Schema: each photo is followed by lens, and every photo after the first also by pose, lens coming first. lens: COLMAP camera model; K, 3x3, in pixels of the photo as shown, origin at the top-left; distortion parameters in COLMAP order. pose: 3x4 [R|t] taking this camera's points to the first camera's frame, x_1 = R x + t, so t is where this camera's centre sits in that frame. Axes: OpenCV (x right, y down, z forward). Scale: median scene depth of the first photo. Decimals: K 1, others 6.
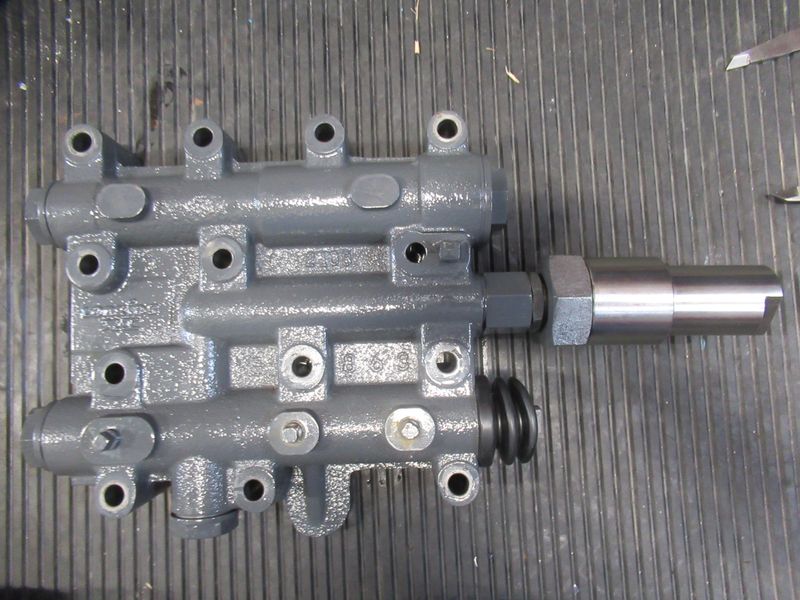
lens RADIAL K [[660.9, 0, 400.0], [0, 660.9, 300.0], [0, 0, 1]] dist [-0.000880, 0.007980]
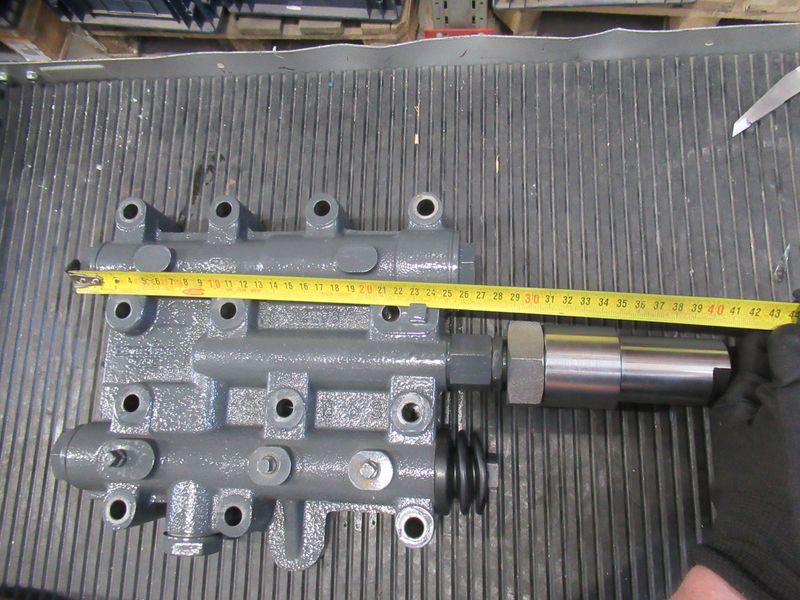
lens RADIAL K [[667.2, 0, 401.4], [0, 667.2, 285.2], [0, 0, 1]] dist [0.002357, 0.003000]
pose [[0.987925, 0.039384, -0.149842, 0.190950], [-0.060495, 0.988436, -0.139049, 0.035530], [0.142633, 0.146435, 0.978883, -0.113304]]
